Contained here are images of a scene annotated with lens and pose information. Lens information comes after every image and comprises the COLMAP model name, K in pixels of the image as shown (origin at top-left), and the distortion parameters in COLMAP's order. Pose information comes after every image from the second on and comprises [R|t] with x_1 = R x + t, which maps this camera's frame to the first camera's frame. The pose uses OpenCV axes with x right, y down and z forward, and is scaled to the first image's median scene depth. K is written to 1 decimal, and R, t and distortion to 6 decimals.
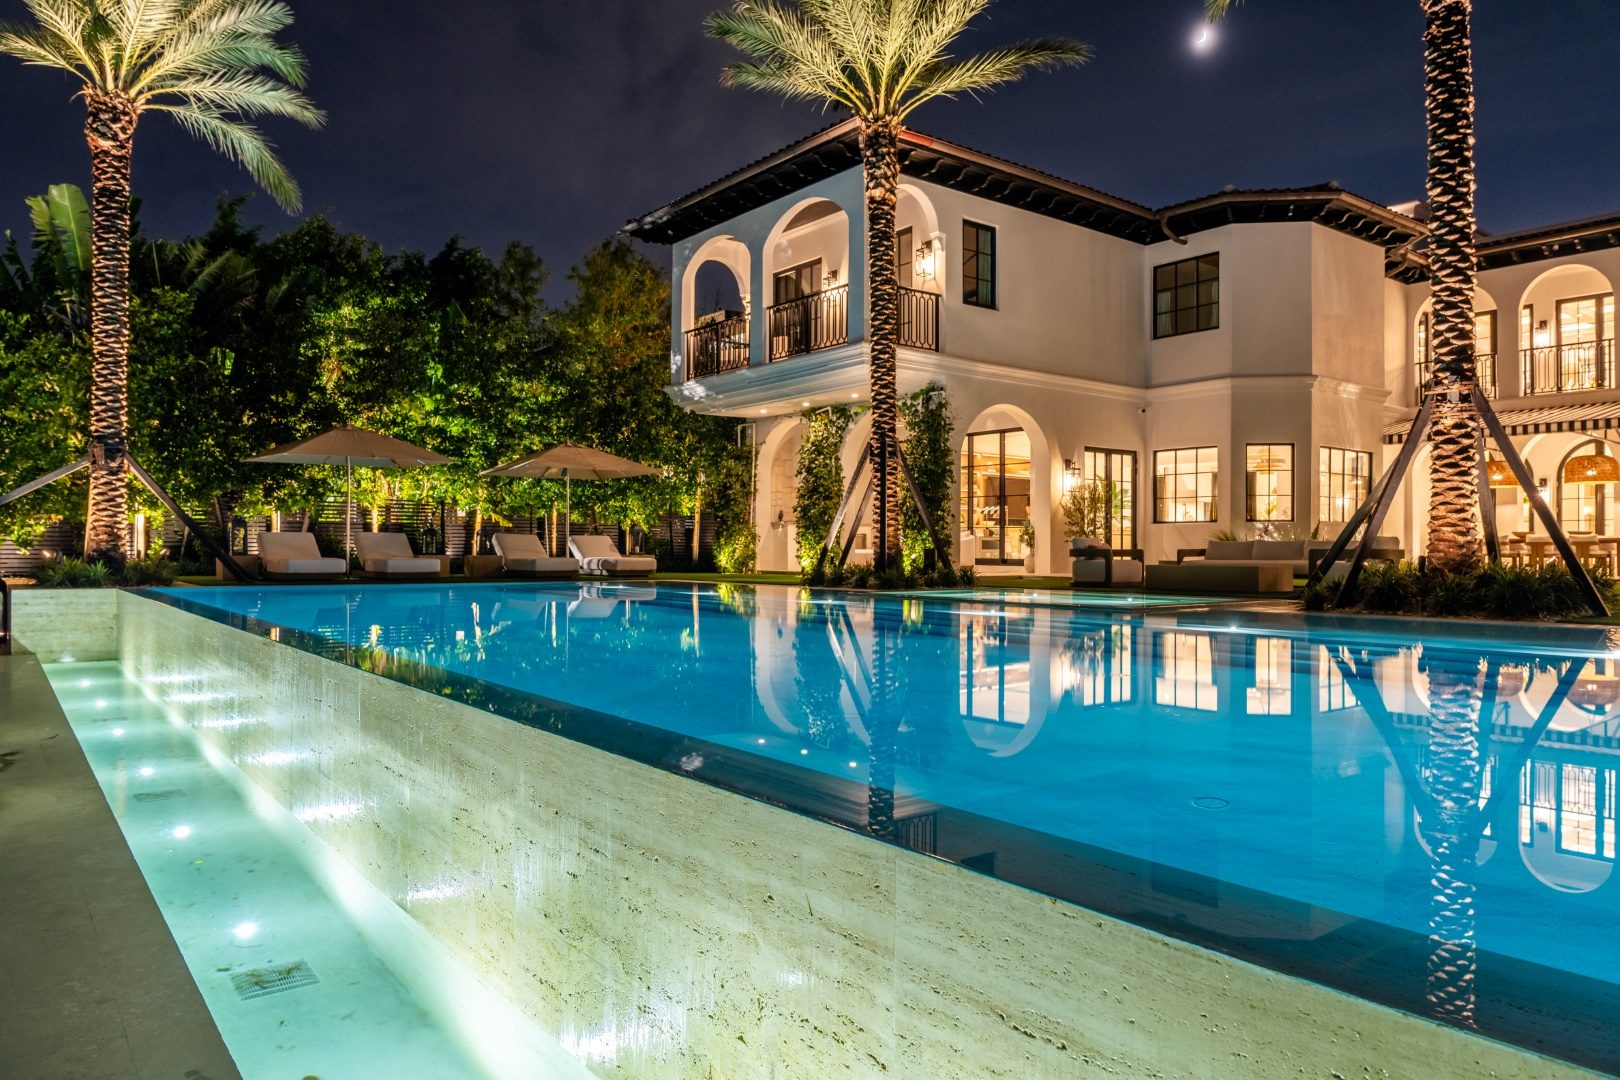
lens RADIAL K [[1070.7, 0, 812.8], [0, 1070.7, 547.0], [0, 0, 1]] dist [-0.000314, -0.011384]
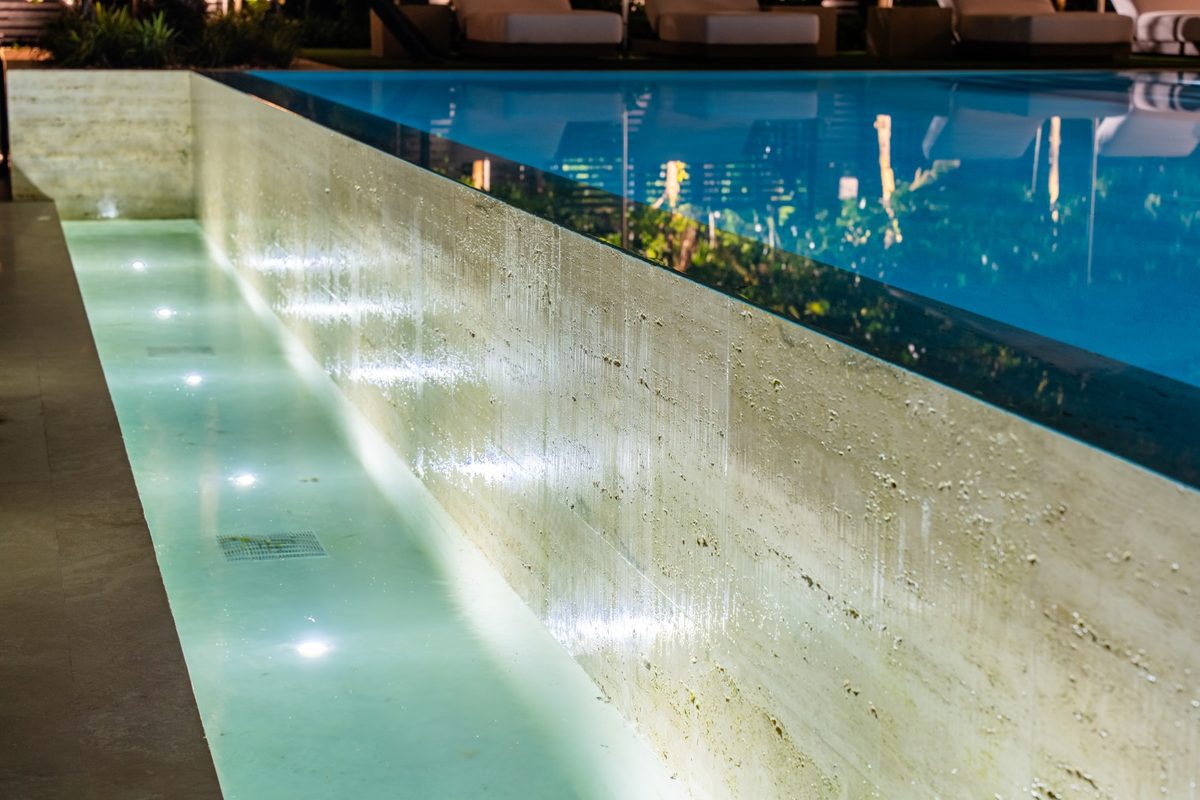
lens RADIAL K [[2202.0, 0, 600.1], [0, 2202.0, 399.9], [0, 0, 1]] dist [0.044442, 0.000000]
pose [[0.918848, 0.070806, -0.388208, -0.072469], [-0.001143, 0.984244, 0.176812, 0.007660], [0.394610, -0.162020, 0.904451, 0.128174]]
